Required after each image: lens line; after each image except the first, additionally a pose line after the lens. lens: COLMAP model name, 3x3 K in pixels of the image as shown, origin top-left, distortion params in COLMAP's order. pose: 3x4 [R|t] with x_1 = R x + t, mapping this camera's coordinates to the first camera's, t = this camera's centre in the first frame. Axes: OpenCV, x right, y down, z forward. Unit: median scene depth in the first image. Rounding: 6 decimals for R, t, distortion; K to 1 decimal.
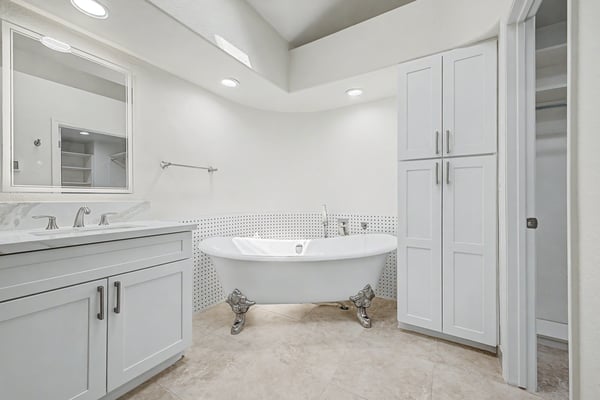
lens RADIAL K [[238.7, 0, 300.9], [0, 238.7, 197.5], [0, 0, 1]] dist [0.020063, -0.007576]
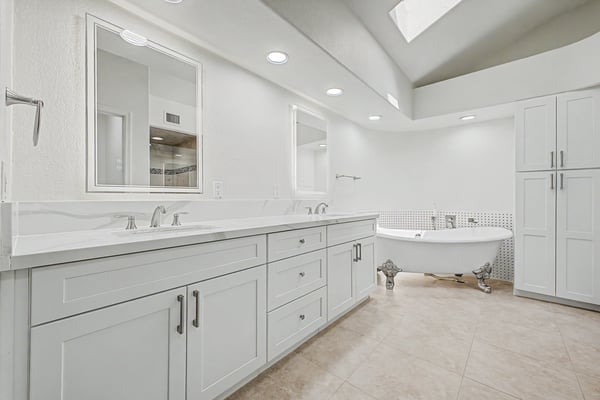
lens RADIAL K [[238.7, 0, 300.9], [0, 238.7, 197.5], [0, 0, 1]] dist [0.020063, -0.007576]
pose [[0.986160, 0.006650, -0.165665, -0.554730], [-0.006772, 0.999977, -0.000173, 0.001471], [0.165660, 0.001293, 0.986182, -0.540811]]
